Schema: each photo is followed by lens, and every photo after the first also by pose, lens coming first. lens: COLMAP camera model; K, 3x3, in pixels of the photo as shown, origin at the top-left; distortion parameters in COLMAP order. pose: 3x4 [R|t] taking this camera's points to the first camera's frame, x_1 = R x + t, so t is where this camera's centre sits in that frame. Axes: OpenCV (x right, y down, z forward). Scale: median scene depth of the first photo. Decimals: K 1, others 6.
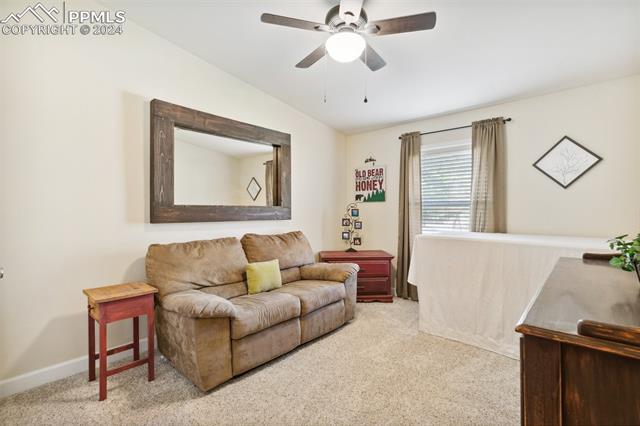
lens RADIAL K [[289.5, 0, 322.2], [0, 289.5, 210.8], [0, 0, 1]] dist [0.008888, -0.003114]
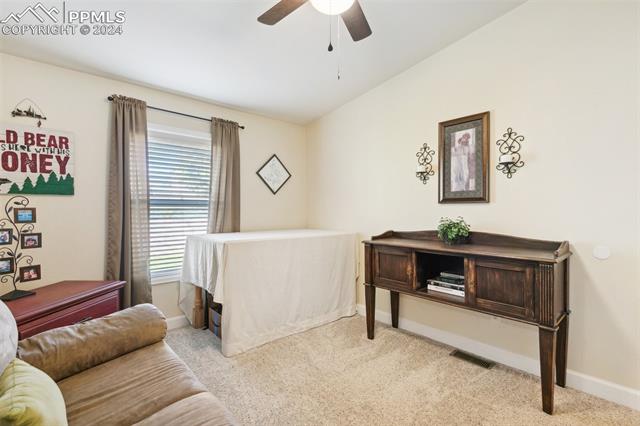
lens RADIAL K [[289.5, 0, 321.8], [0, 289.5, 213.9], [0, 0, 1]] dist [0.008888, -0.003114]
pose [[0.118074, -0.007067, 0.992980, -0.314201], [0.005088, 0.999966, 0.006512, 0.003557], [-0.992992, 0.004283, 0.118106, 0.448570]]
